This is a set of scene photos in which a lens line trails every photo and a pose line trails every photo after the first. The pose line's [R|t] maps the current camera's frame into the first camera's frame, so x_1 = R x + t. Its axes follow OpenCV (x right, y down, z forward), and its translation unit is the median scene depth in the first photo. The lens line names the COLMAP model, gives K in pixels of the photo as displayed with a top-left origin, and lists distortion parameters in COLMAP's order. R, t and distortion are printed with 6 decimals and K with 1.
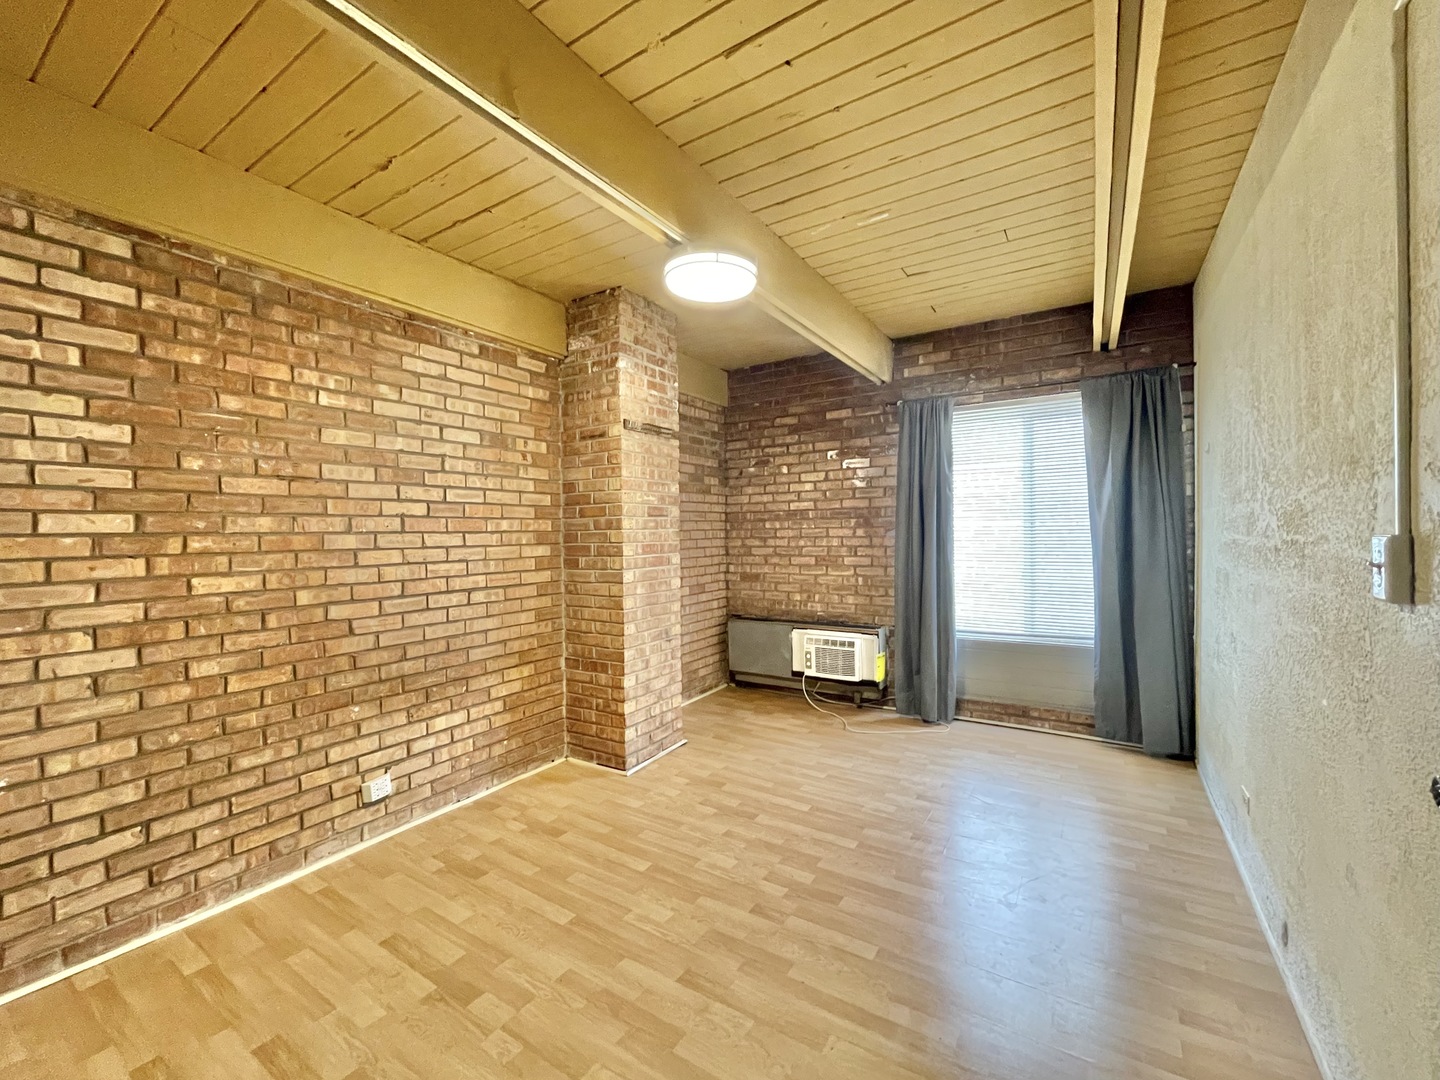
lens RADIAL K [[582.6, 0, 714.7], [0, 582.6, 539.4], [0, 0, 1]] dist [-0.000094, -0.000392]
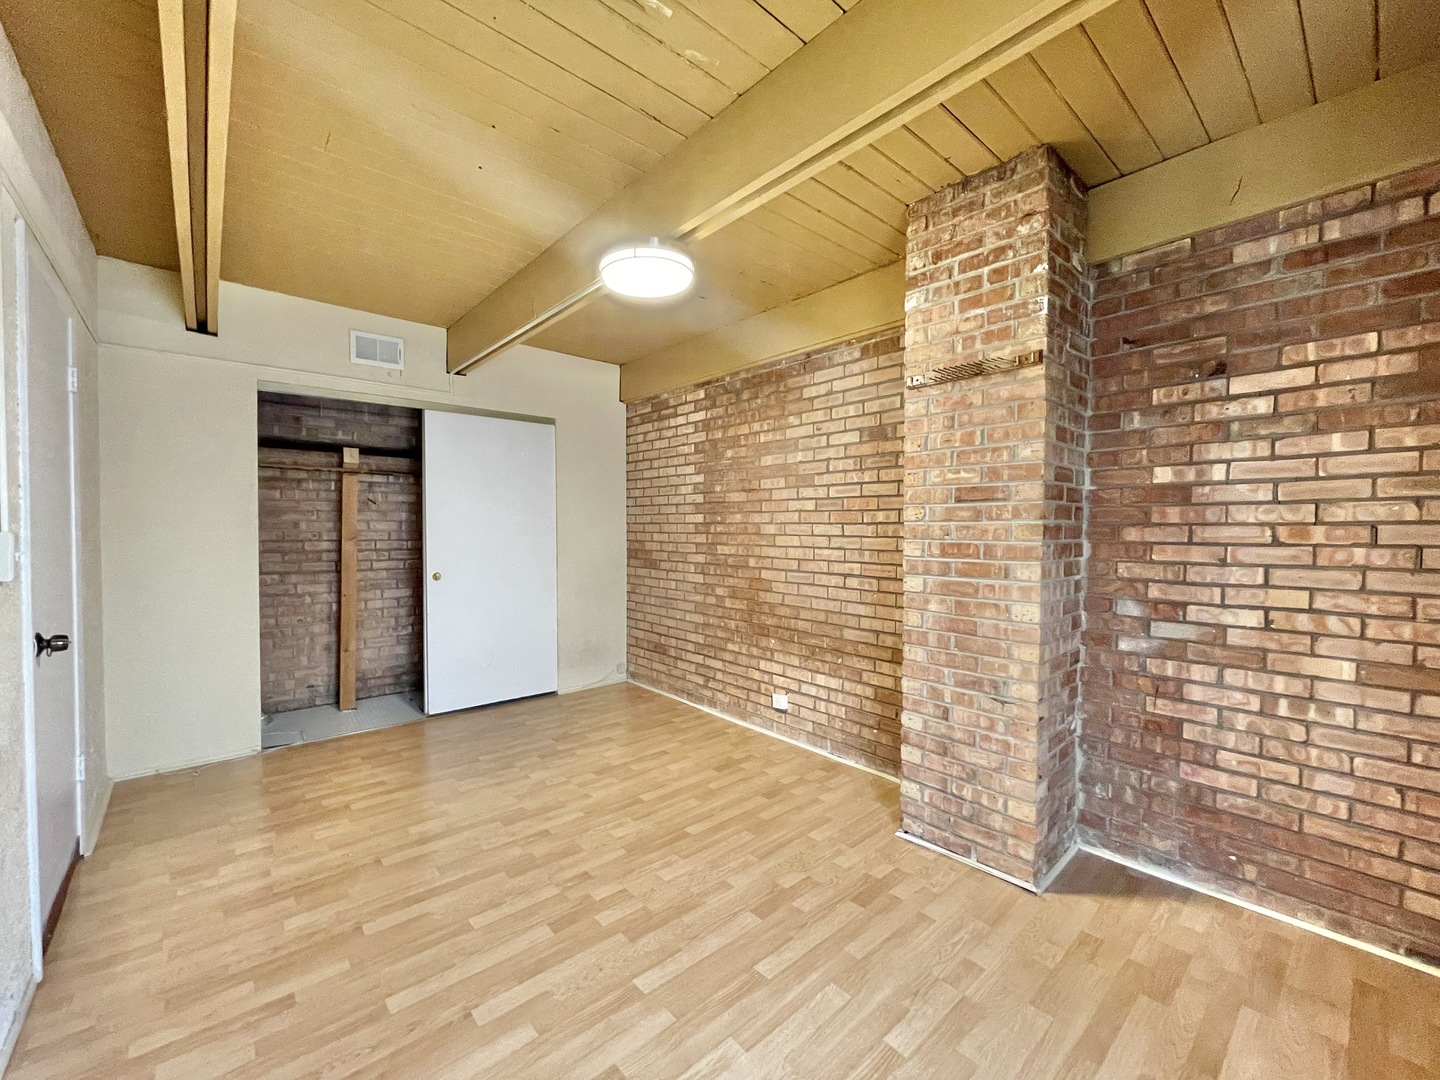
lens RADIAL K [[582.6, 0, 714.7], [0, 582.6, 539.4], [0, 0, 1]] dist [-0.000094, -0.000392]
pose [[-0.267444, 0.035599, -0.962915, 0.751338], [-0.011269, 0.999133, 0.040068, -0.024718], [0.963507, 0.021567, -0.266811, 1.100612]]
